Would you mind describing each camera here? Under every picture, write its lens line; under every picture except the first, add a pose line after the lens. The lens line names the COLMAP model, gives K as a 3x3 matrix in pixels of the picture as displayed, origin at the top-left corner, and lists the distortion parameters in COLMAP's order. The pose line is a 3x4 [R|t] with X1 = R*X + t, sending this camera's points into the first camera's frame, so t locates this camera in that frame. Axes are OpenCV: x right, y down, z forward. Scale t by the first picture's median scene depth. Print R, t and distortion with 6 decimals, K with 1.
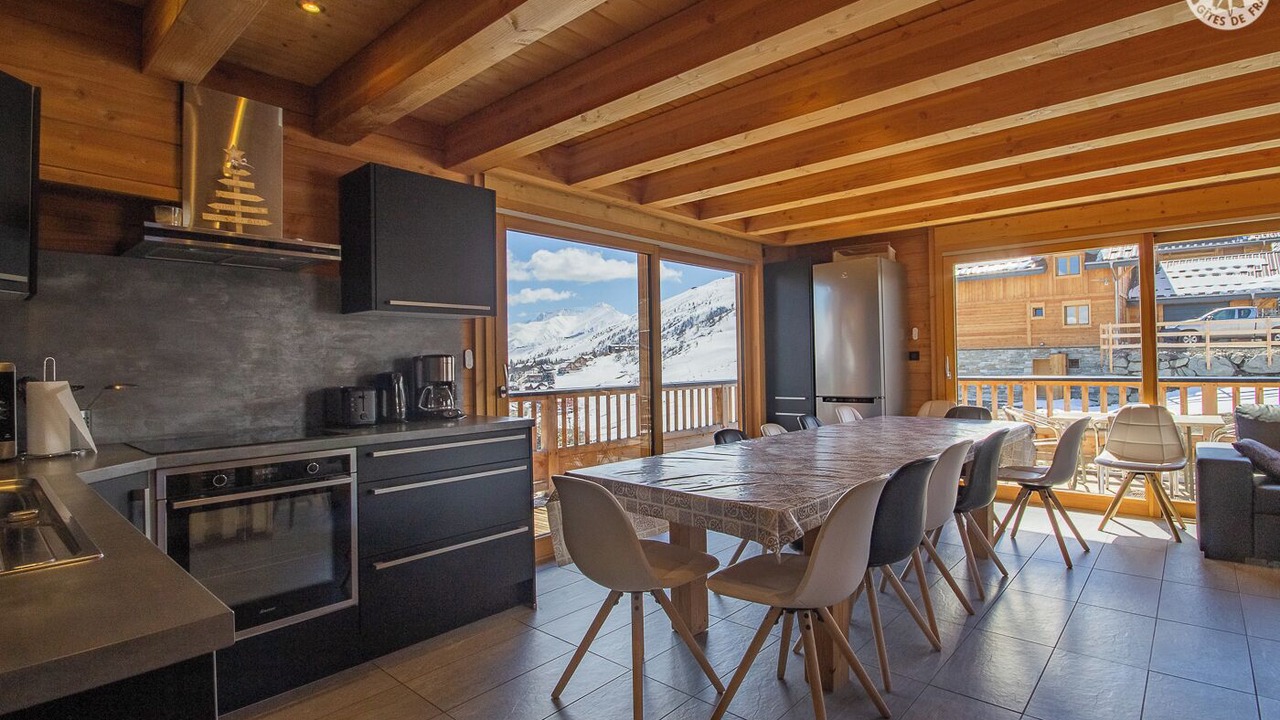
lens RADIAL K [[612.2, 0, 646.0], [0, 612.2, 358.9], [0, 0, 1]] dist [-0.008867, 0.000051]
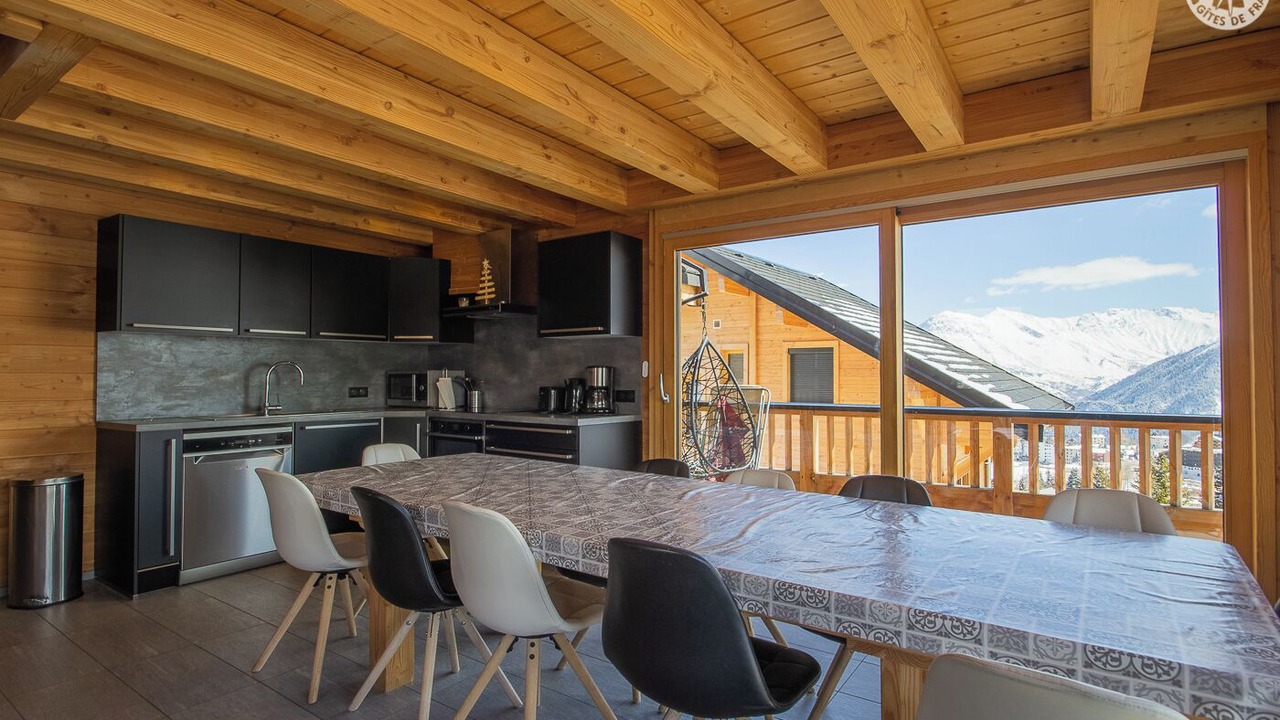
lens RADIAL K [[612.2, 0, 628.1], [0, 612.2, 357.6], [0, 0, 1]] dist [-0.008867, 0.000051]
pose [[0.137951, -0.007099, -0.990414, 1.015119], [0.002466, 0.999974, -0.006824, -0.016279], [0.990436, -0.001500, 0.137965, 0.910344]]
